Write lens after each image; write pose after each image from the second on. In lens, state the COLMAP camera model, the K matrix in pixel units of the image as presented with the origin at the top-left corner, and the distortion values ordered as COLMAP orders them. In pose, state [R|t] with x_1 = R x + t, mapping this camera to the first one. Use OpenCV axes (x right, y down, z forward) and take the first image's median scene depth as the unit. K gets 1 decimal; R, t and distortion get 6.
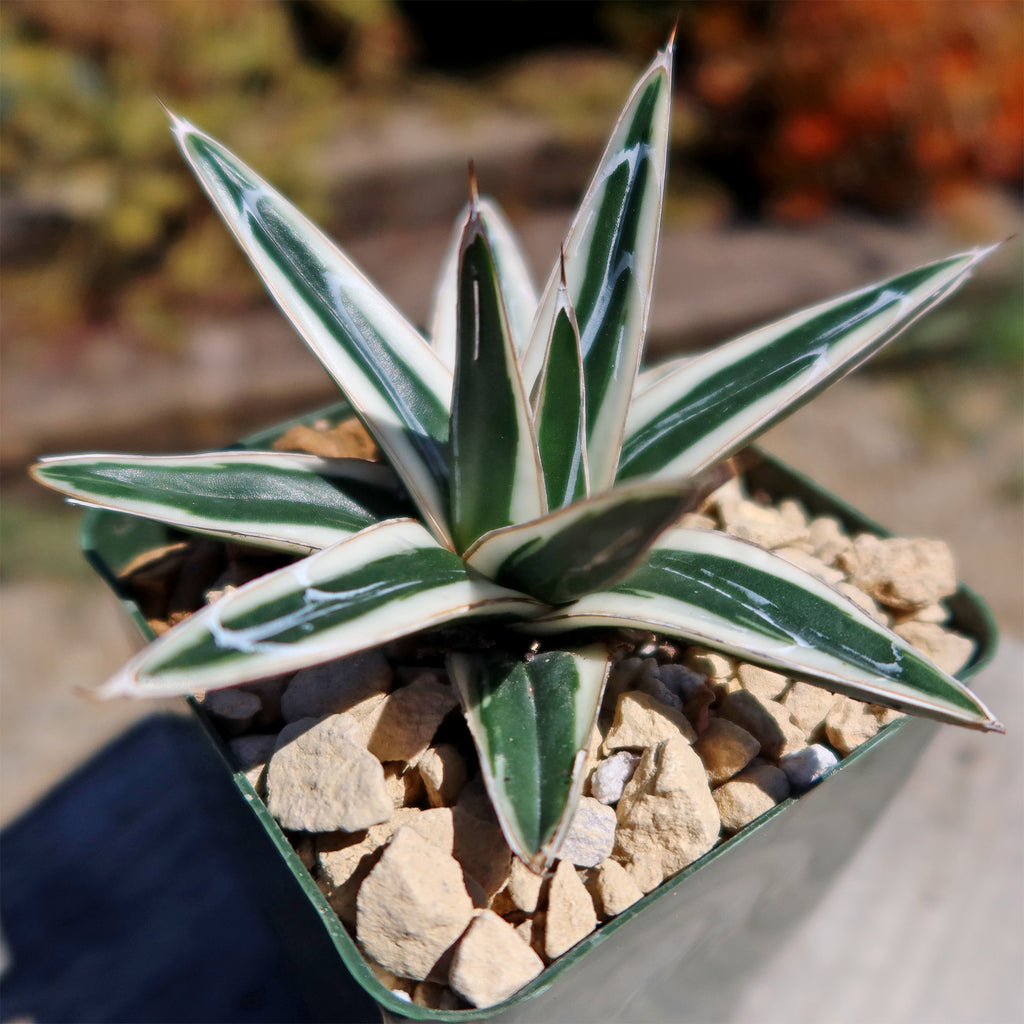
lens RADIAL K [[1154.3, 0, 635.1], [0, 1154.3, 513.6], [0, 0, 1]] dist [-0.001887, -0.025612]
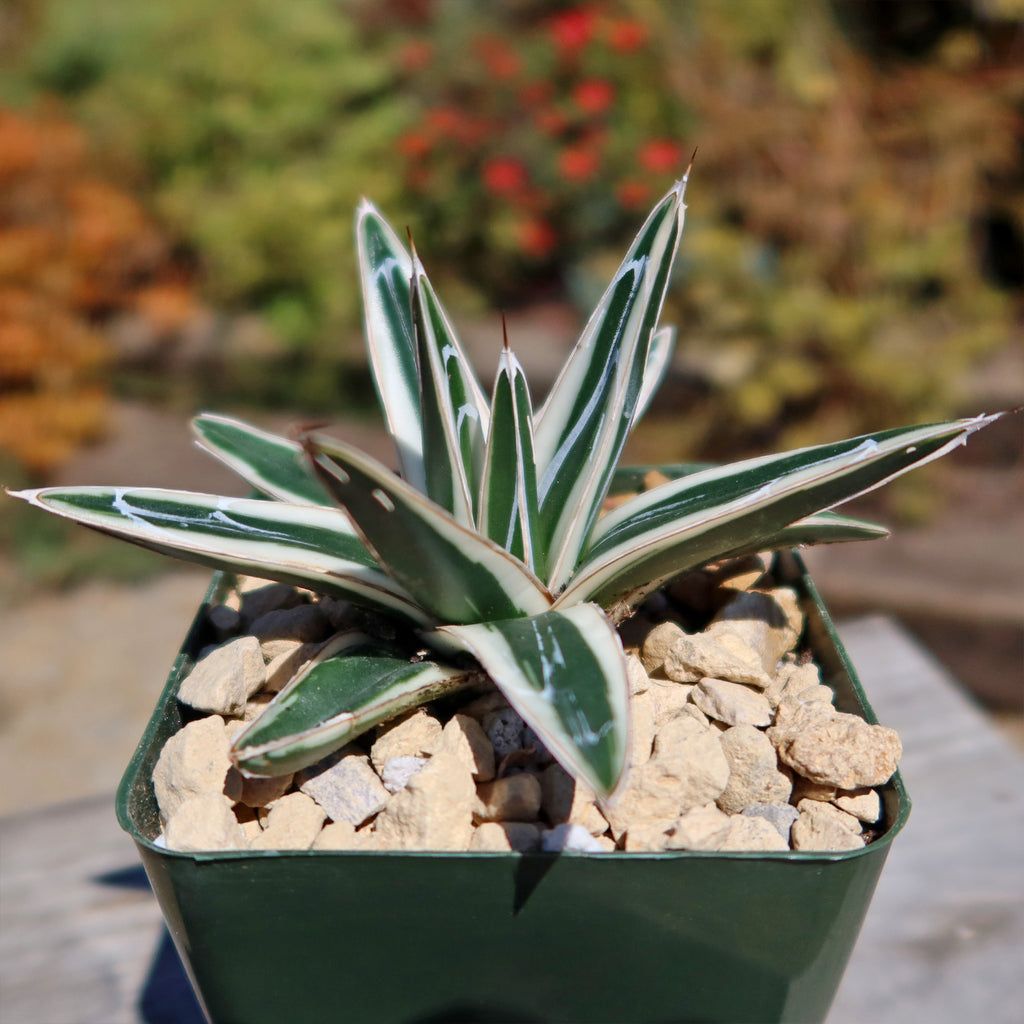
lens RADIAL K [[1292.6, 0, 512.0], [0, 1292.6, 512.0], [0, 0, 1]] dist [-0.031280, 0.018848]
pose [[0.747172, 0.225118, -0.625344, 0.742923], [-0.348033, 0.934099, -0.079568, 0.055361], [0.566222, 0.277092, 0.776282, 0.024532]]
